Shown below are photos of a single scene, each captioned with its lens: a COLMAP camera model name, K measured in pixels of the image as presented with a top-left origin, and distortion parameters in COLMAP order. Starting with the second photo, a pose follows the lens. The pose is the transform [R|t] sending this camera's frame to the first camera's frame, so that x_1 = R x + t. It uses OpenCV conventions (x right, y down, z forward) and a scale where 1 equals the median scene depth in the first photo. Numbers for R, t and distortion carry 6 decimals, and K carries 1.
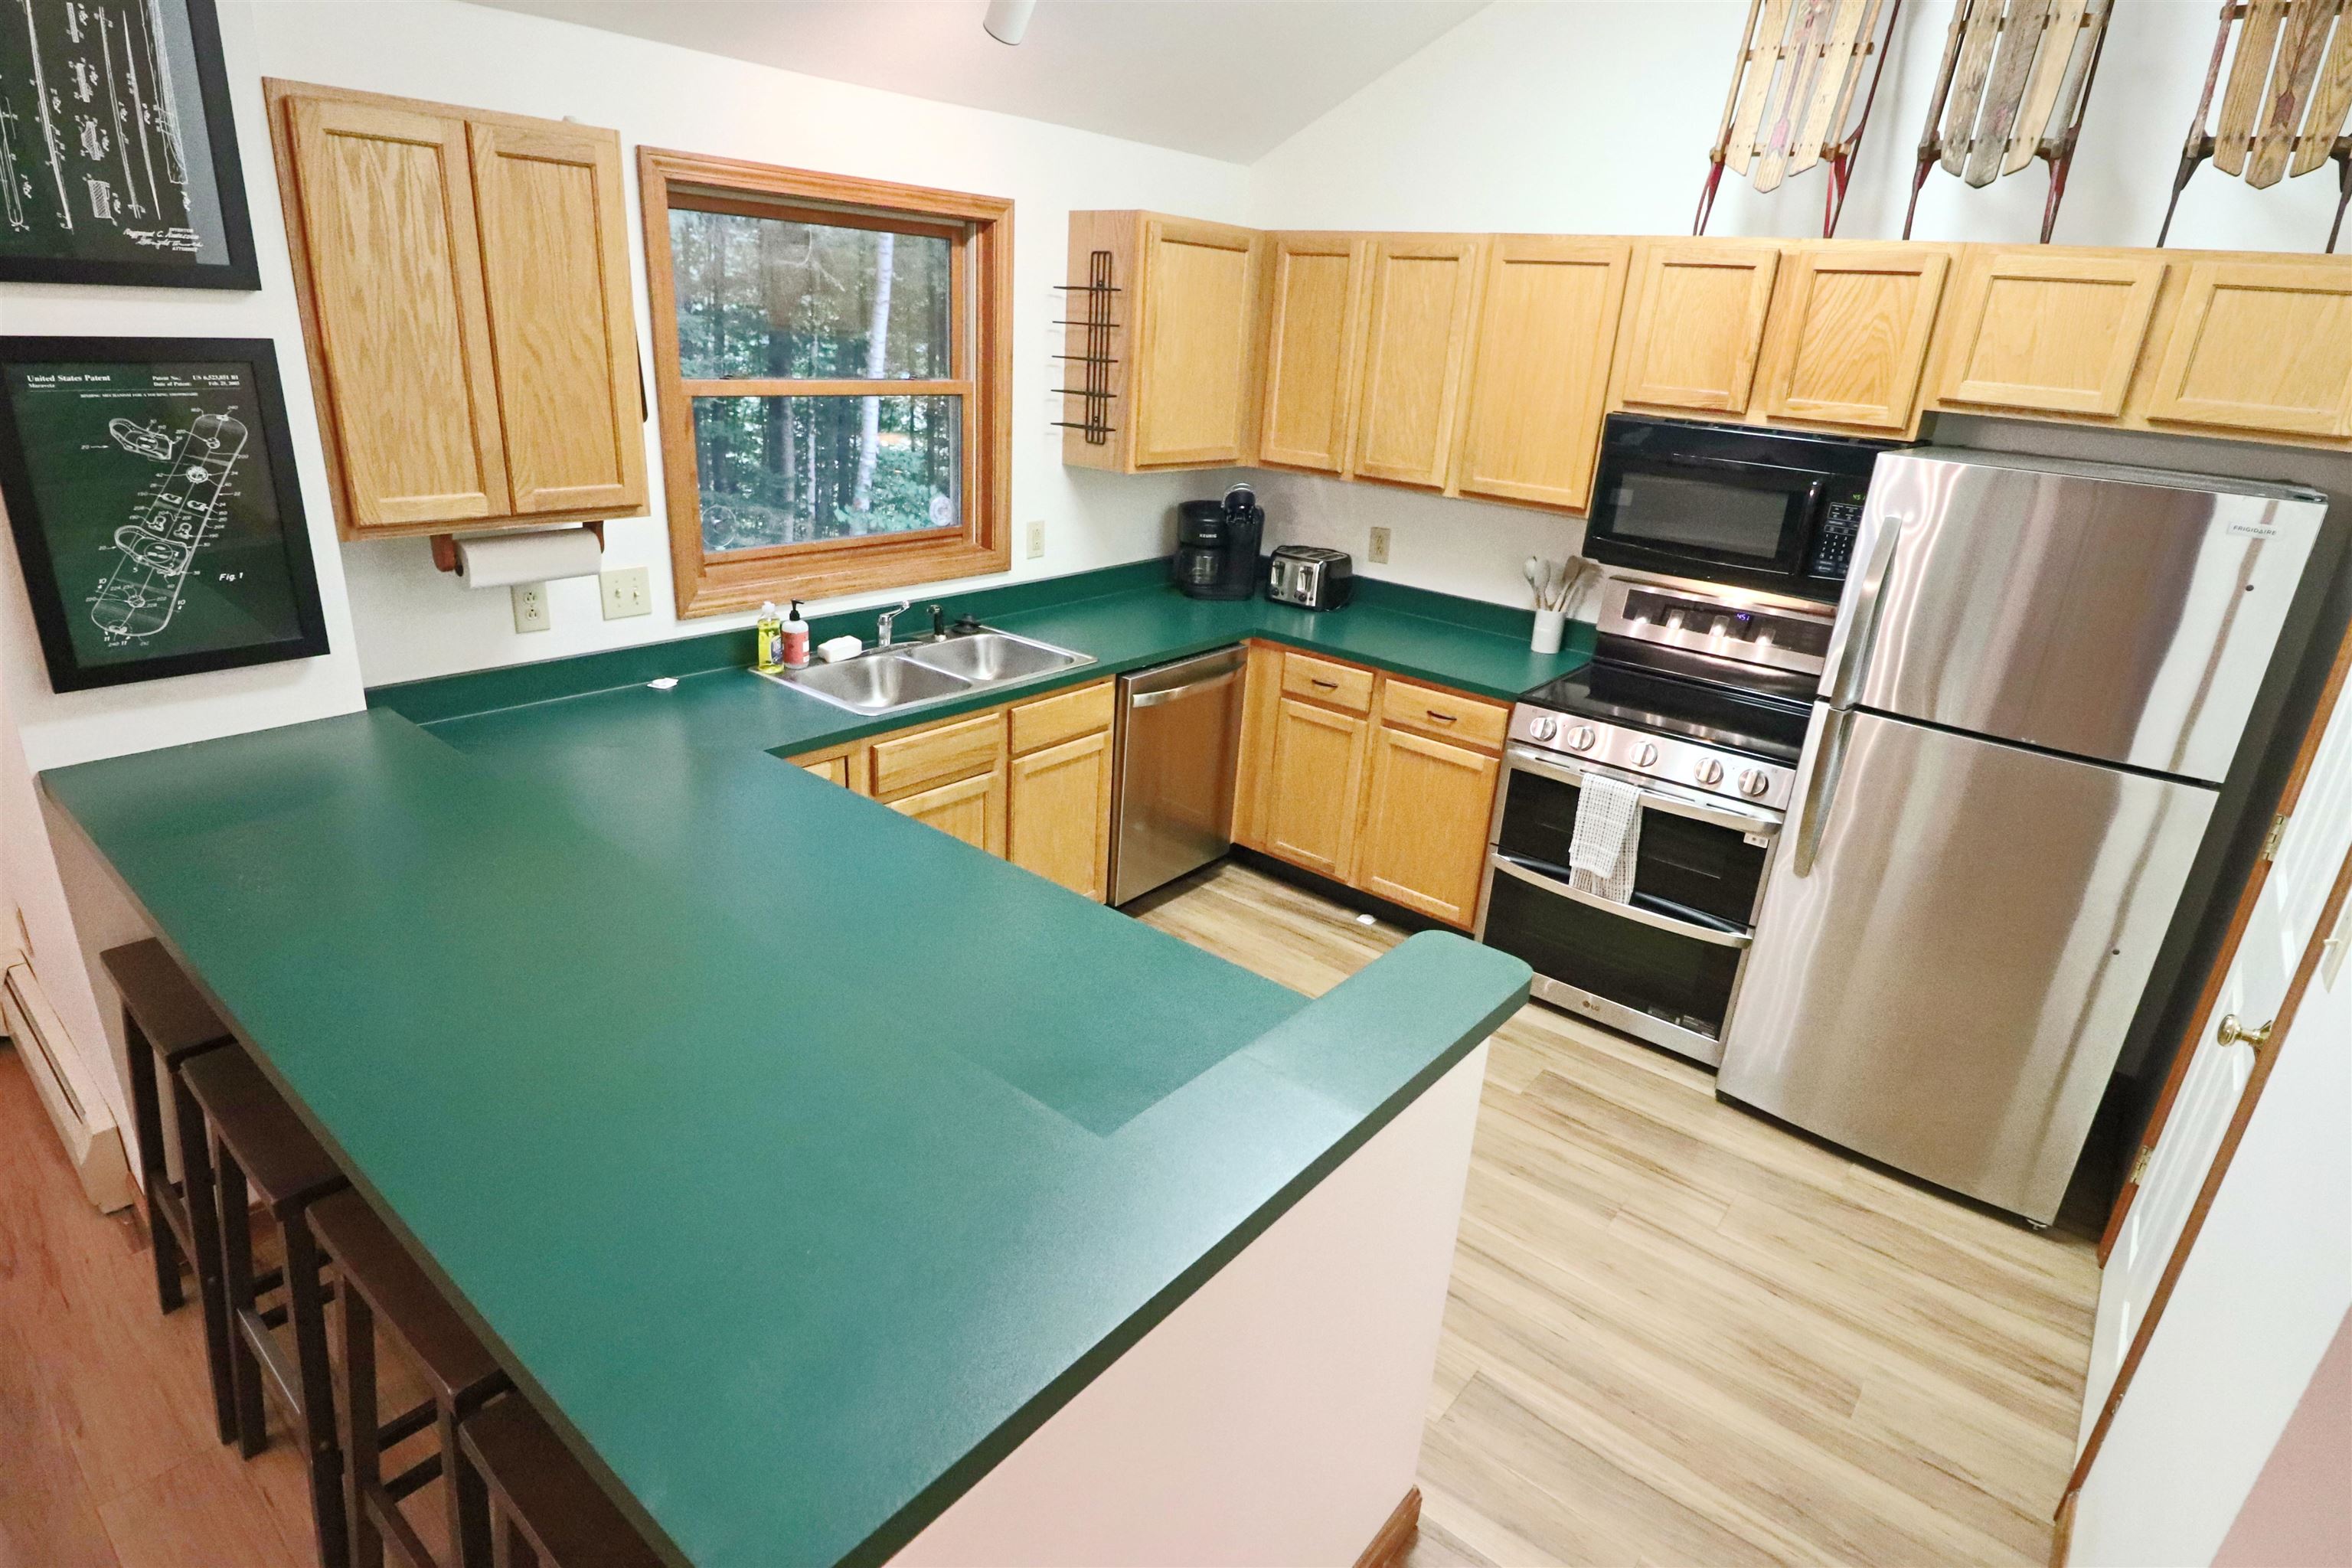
lens RADIAL K [[1218.3, 0, 1167.6], [0, 1218.3, 777.1], [0, 0, 1]] dist [-0.000516, -0.012783]
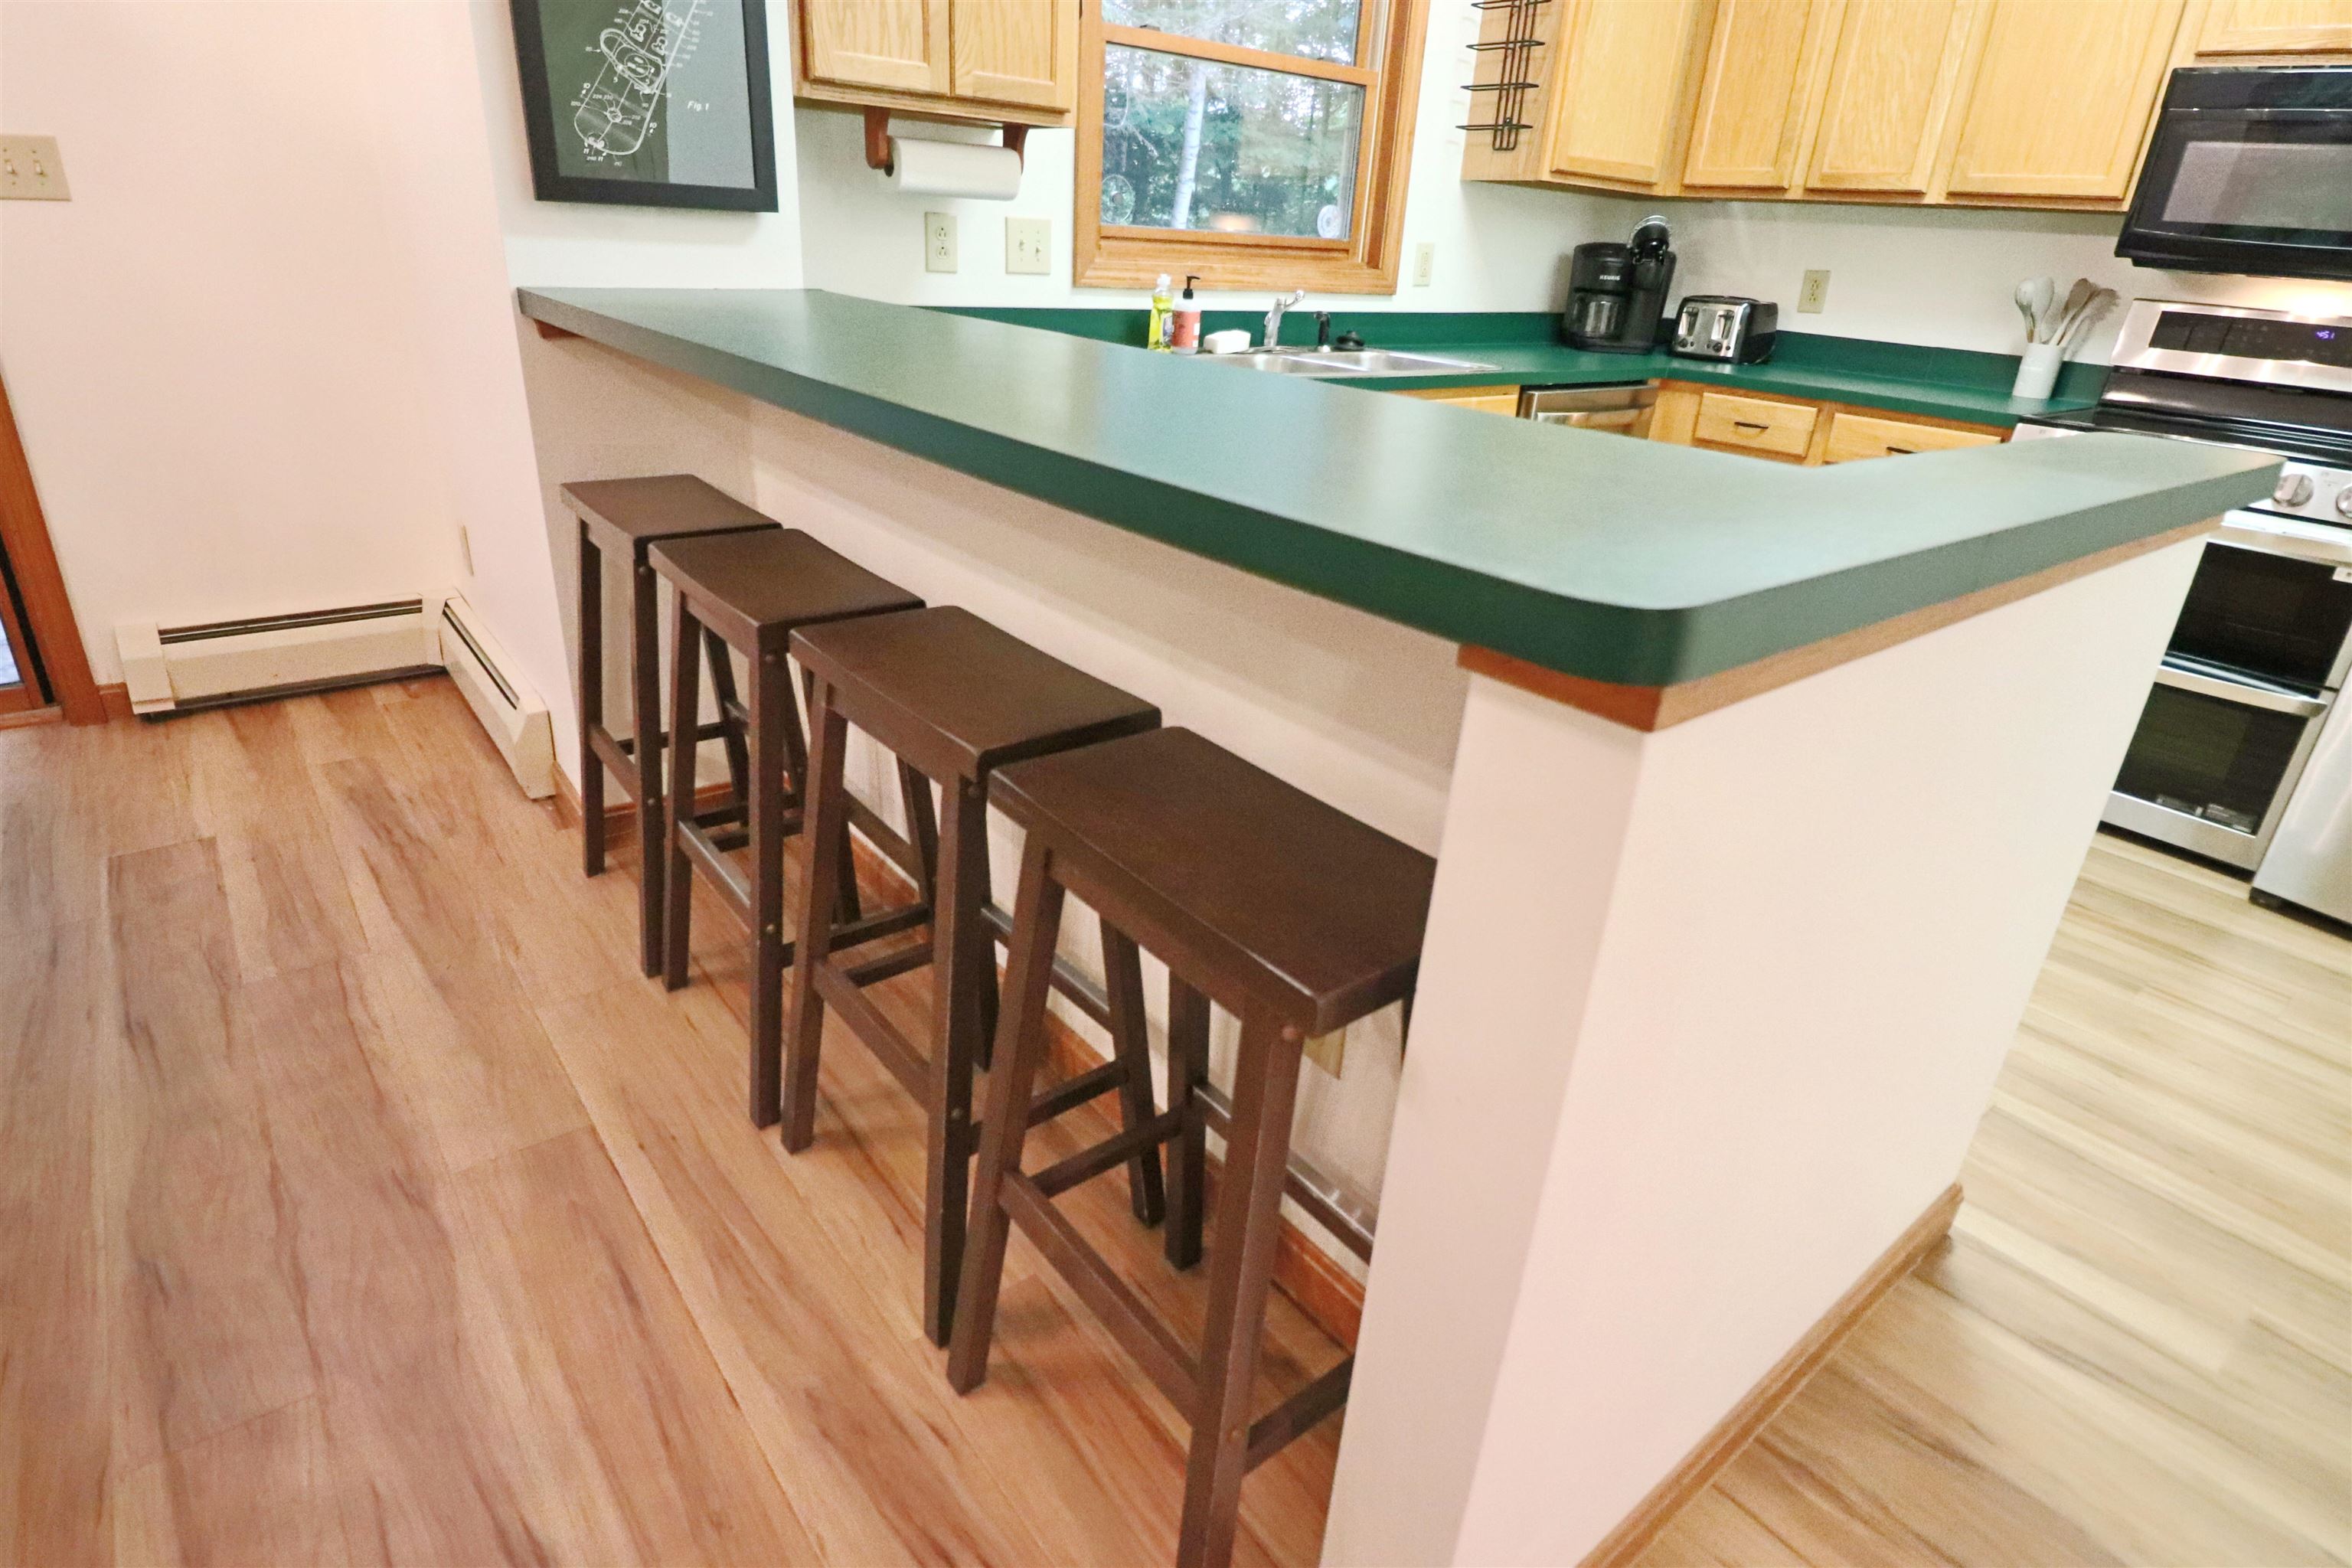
lens RADIAL K [[1218.3, 0, 1166.8], [0, 1218.3, 772.7], [0, 0, 1]] dist [-0.000516, -0.012783]
pose [[0.978241, 0.079663, -0.191569, -0.113414], [-0.070797, 0.996098, 0.052697, 0.186334], [0.195020, -0.037988, 0.980063, 0.063365]]
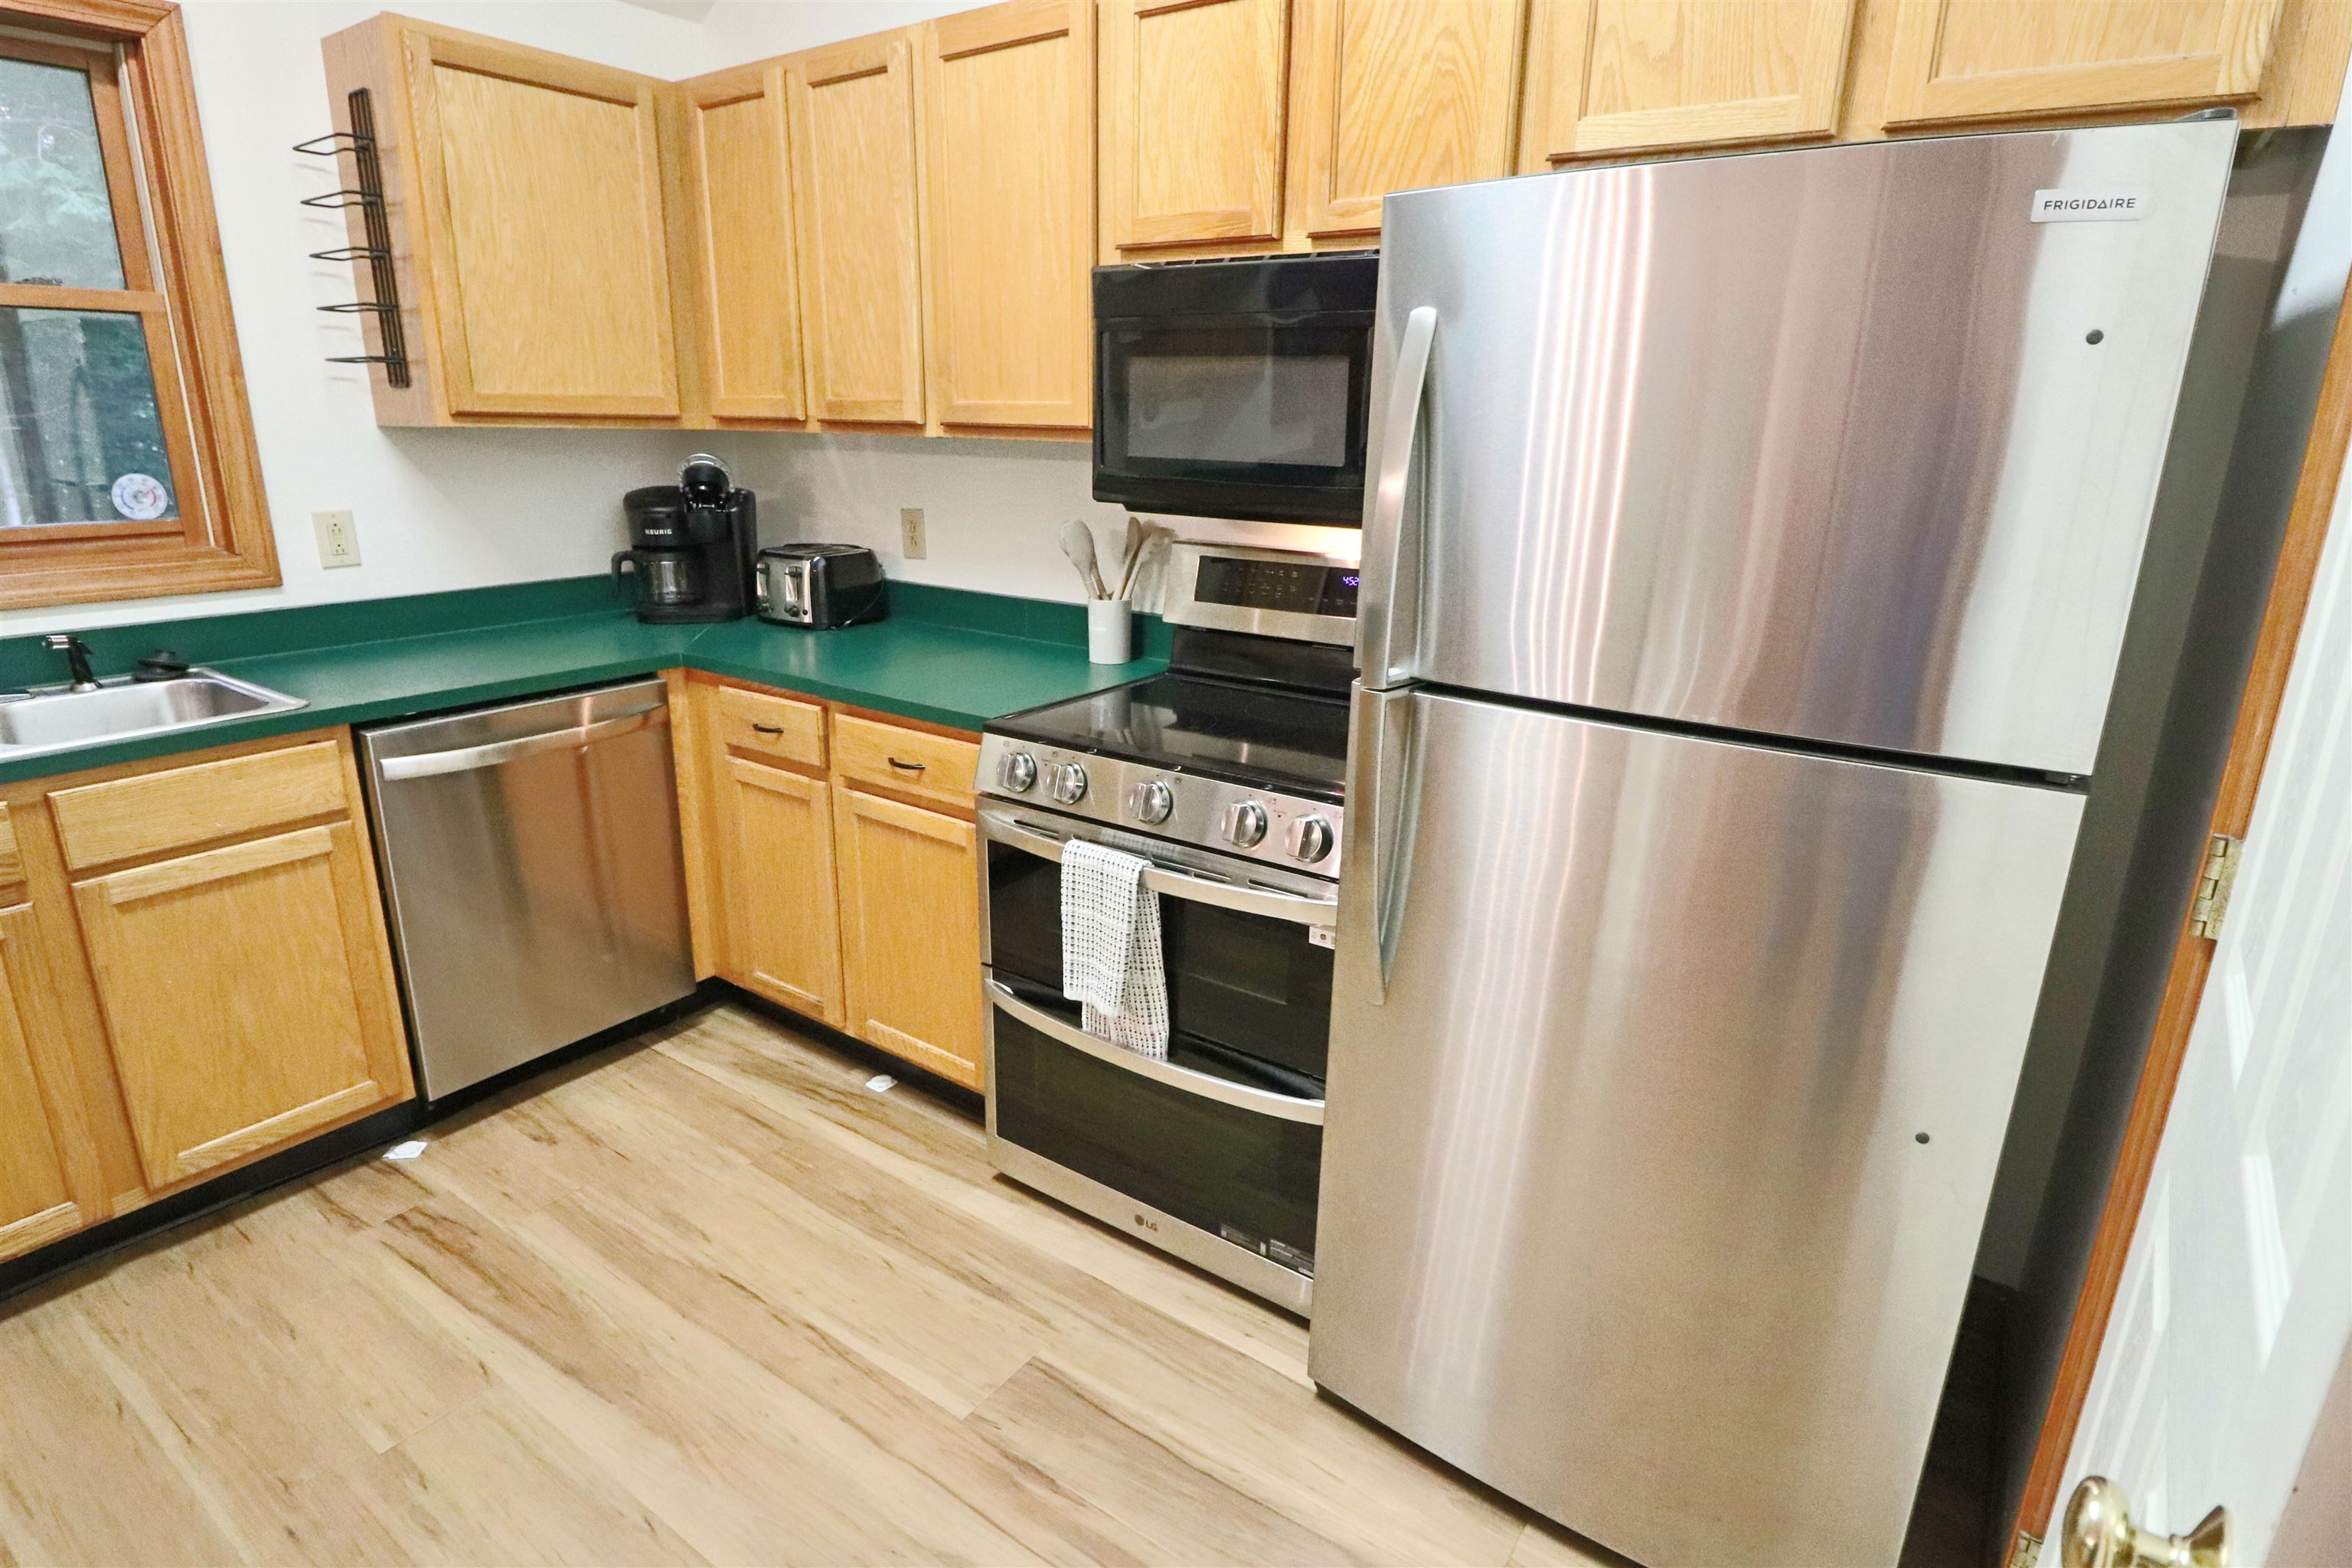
lens RADIAL K [[1218.3, 0, 1168.0], [0, 1218.3, 778.1], [0, 0, 1]] dist [-0.000516, -0.012783]
pose [[0.996539, -0.062170, 0.055184, 0.365808], [0.065978, 0.995356, -0.070101, 0.011510], [-0.050569, 0.073500, 0.996012, 0.409757]]
